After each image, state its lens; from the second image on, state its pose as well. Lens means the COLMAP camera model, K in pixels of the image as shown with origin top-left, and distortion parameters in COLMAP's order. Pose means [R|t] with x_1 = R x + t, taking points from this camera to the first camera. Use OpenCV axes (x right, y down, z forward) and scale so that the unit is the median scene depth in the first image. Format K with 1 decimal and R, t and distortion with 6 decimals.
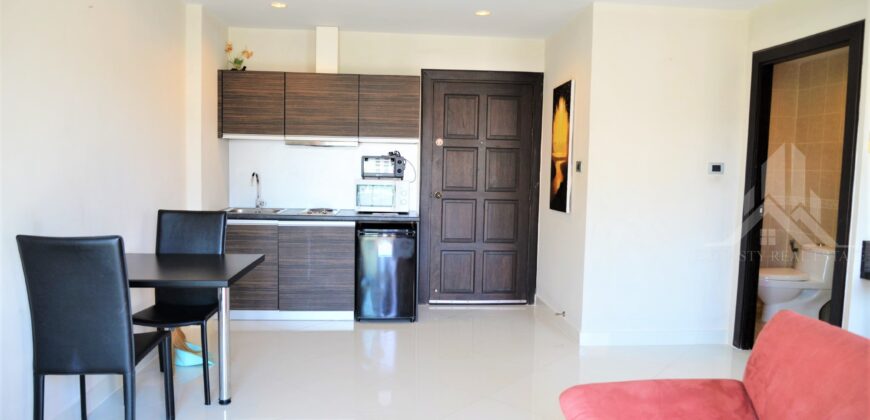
lens RADIAL K [[582.2, 0, 434.9], [0, 582.2, 209.7], [0, 0, 1]] dist [-0.051232, 0.007167]
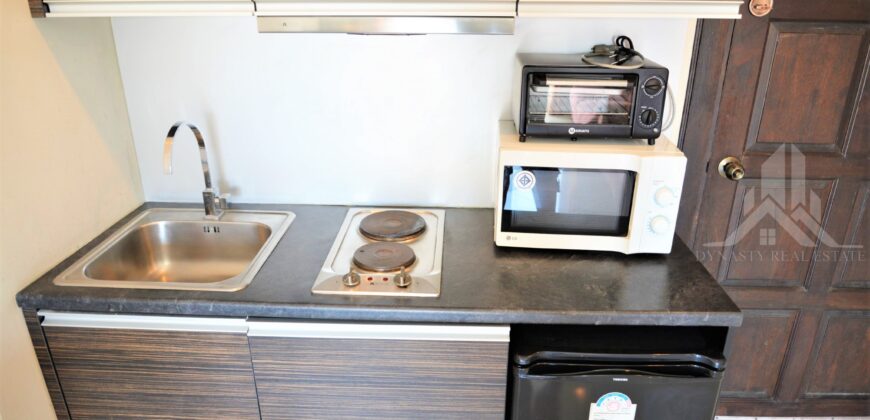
lens RADIAL K [[582.2, 0, 435.9], [0, 582.2, 211.5], [0, 0, 1]] dist [-0.051232, 0.007167]
pose [[0.990623, 0.033058, -0.132565, -0.137387], [0.008891, 0.952629, 0.304003, -0.119005], [0.136335, -0.302331, 0.943403, 0.746578]]
